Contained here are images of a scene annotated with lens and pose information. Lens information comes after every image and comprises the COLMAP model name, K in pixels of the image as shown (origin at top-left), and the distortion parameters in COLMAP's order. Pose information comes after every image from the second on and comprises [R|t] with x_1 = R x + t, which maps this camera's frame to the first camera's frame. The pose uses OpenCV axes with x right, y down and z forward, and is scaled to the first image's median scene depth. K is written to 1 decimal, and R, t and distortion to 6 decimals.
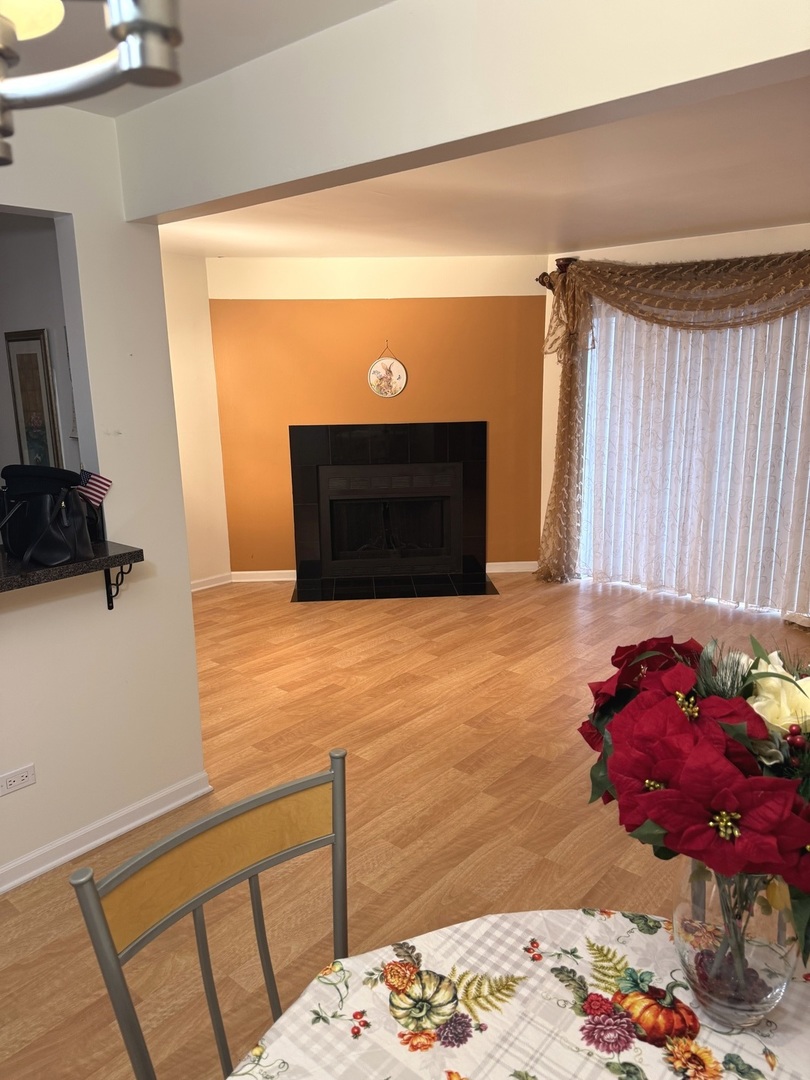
lens RADIAL K [[764.0, 0, 403.4], [0, 764.0, 543.2], [0, 0, 1]] dist [0.034332, -0.038968]
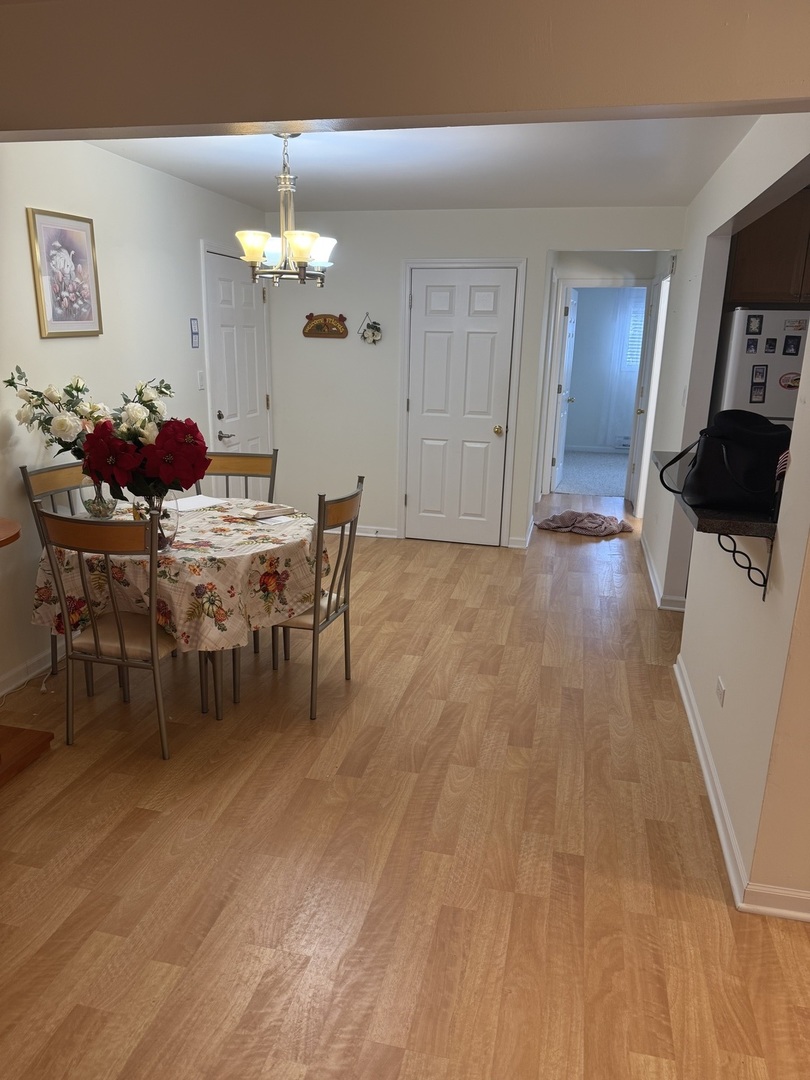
lens RADIAL K [[764.0, 0, 399.4], [0, 764.0, 538.6], [0, 0, 1]] dist [0.034332, -0.038968]
pose [[-0.889077, 0.118747, -0.442086, 0.232391], [-0.104504, 0.887610, 0.448584, -0.205261], [0.445668, 0.445026, -0.776744, 0.941850]]
